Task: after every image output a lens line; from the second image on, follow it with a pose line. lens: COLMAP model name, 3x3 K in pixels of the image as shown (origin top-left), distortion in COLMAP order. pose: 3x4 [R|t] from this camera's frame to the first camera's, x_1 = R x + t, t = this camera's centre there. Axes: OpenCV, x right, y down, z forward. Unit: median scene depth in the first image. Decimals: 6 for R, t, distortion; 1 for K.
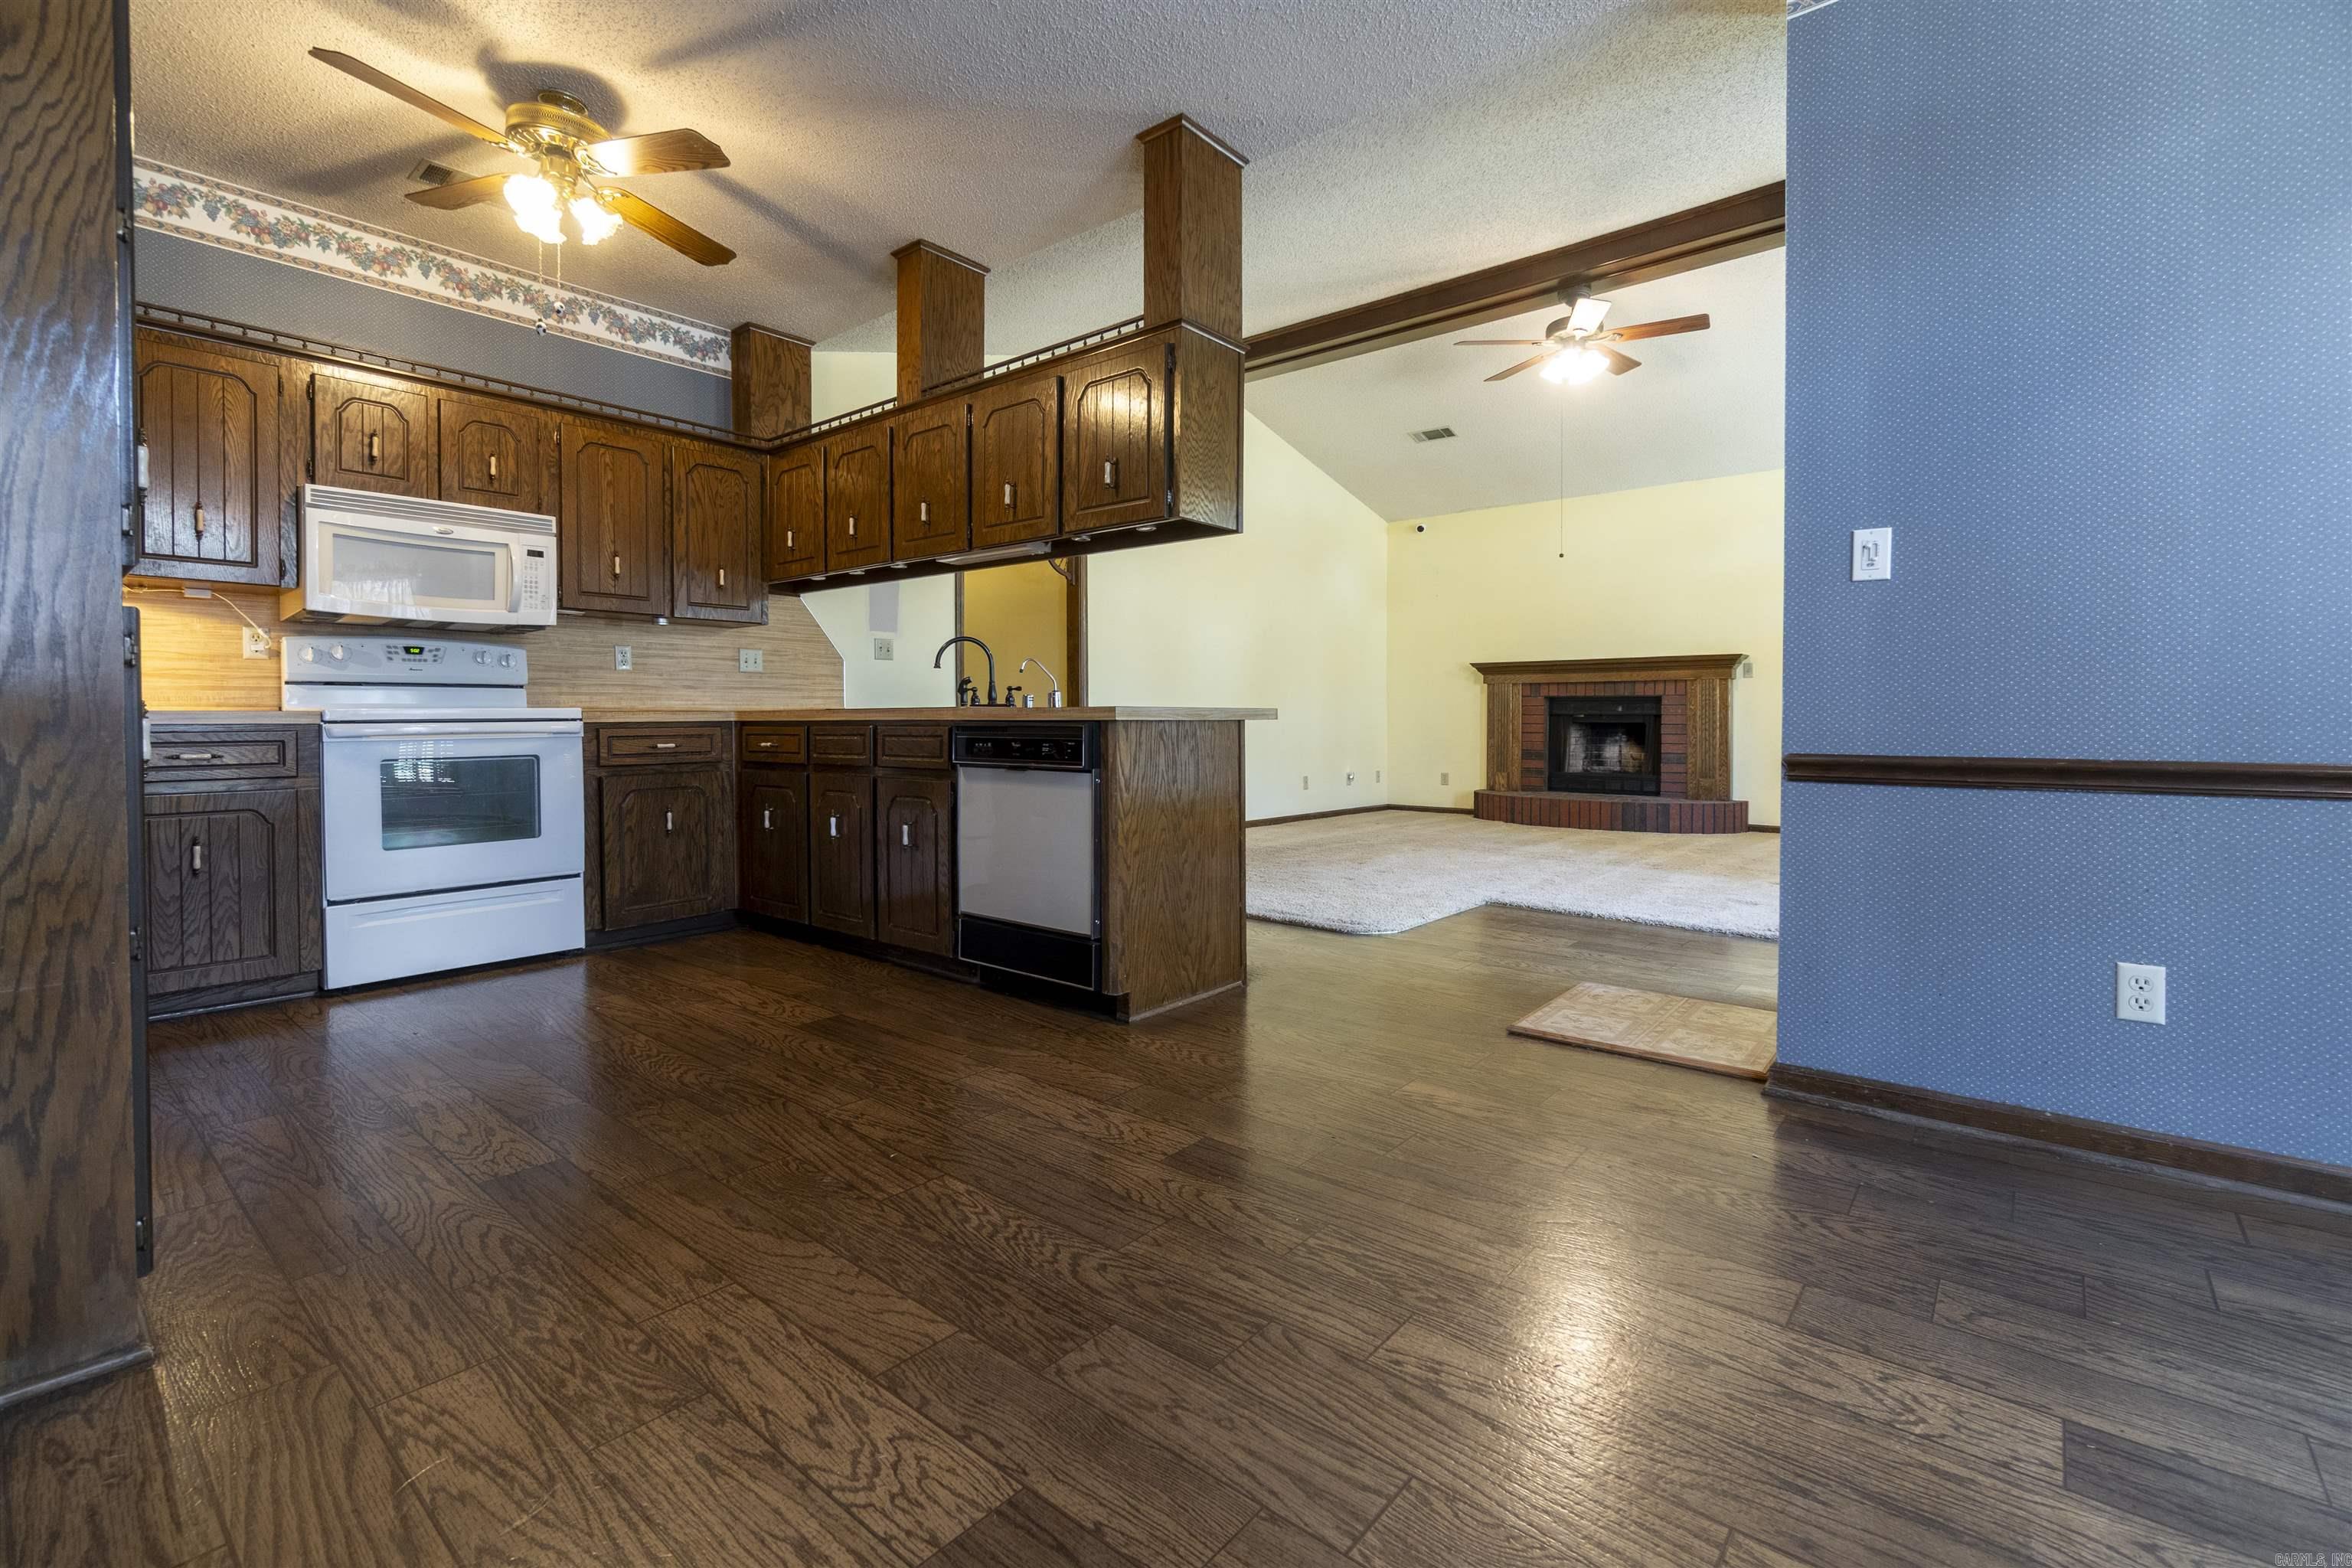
lens RADIAL K [[1016.1, 0, 1166.8], [0, 1016.1, 711.9], [0, 0, 1]] dist [-0.003415, 0.000256]
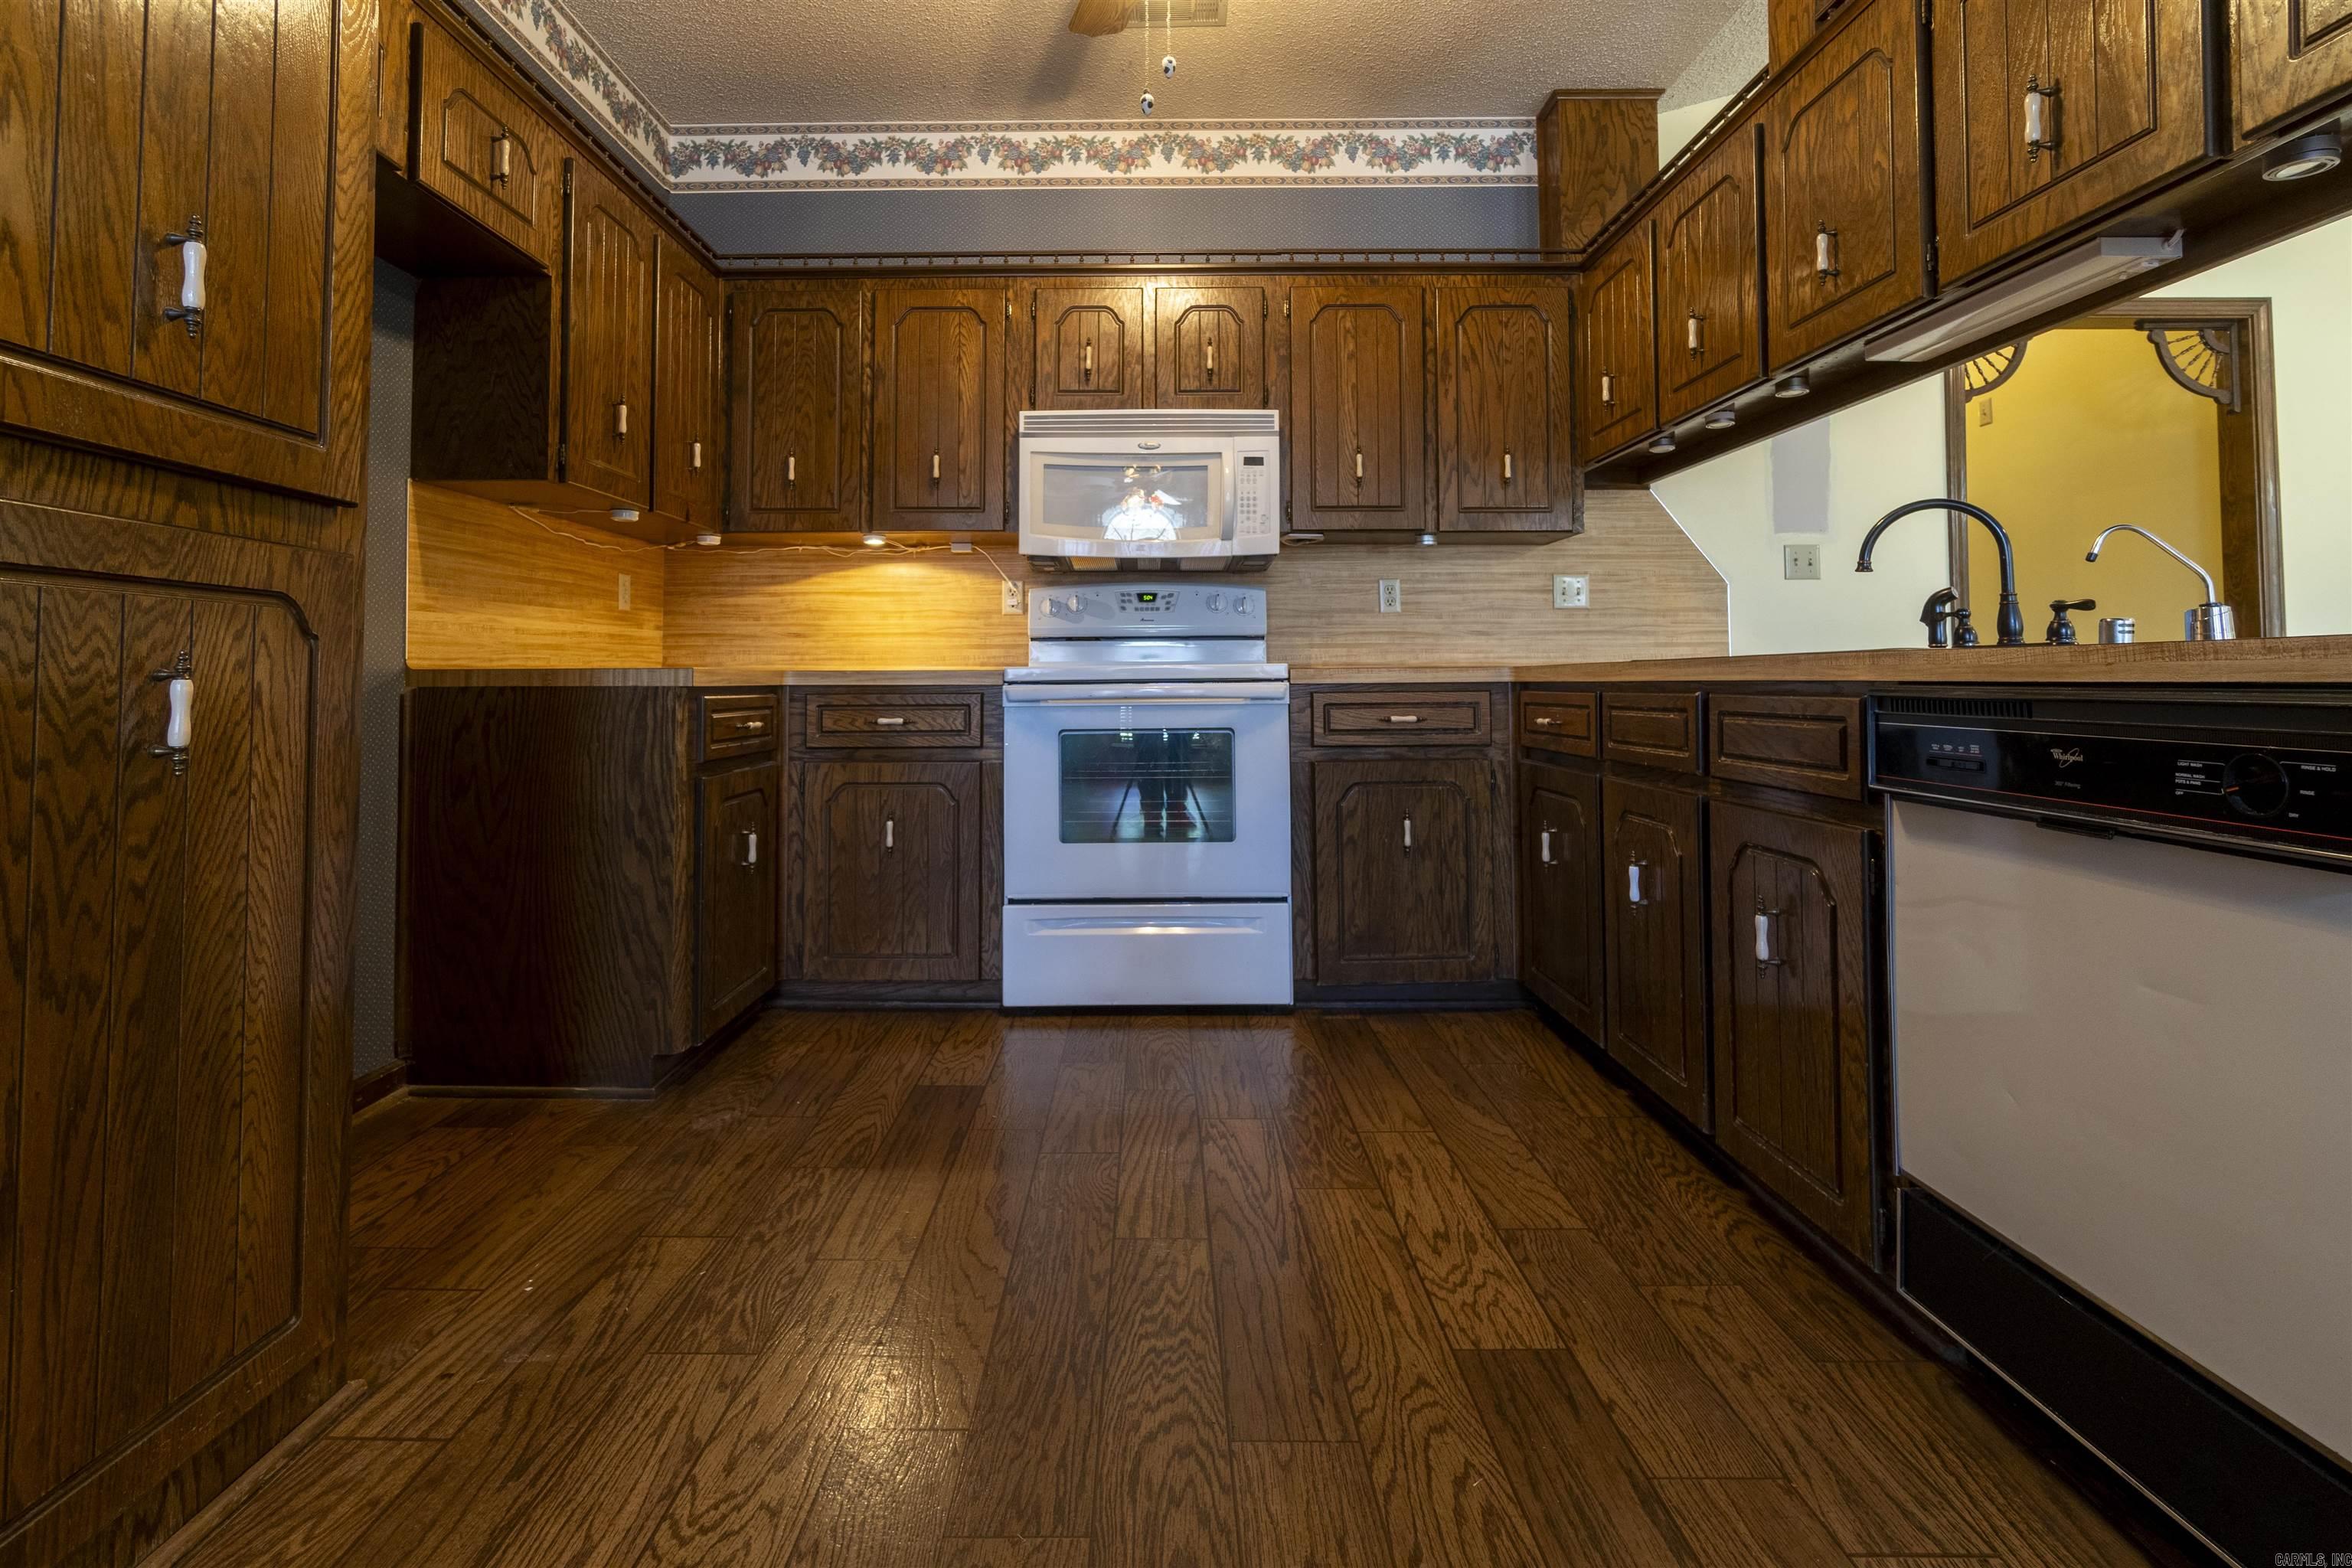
lens RADIAL K [[1036.5, 0, 1179.6], [0, 1036.5, 644.7], [0, 0, 1]] dist [-0.002492, -0.000306]
pose [[0.641806, -0.021679, -0.766560, -0.066076], [0.006613, 0.999720, -0.022736, -0.001128], [0.766838, 0.009523, 0.641770, 0.465897]]
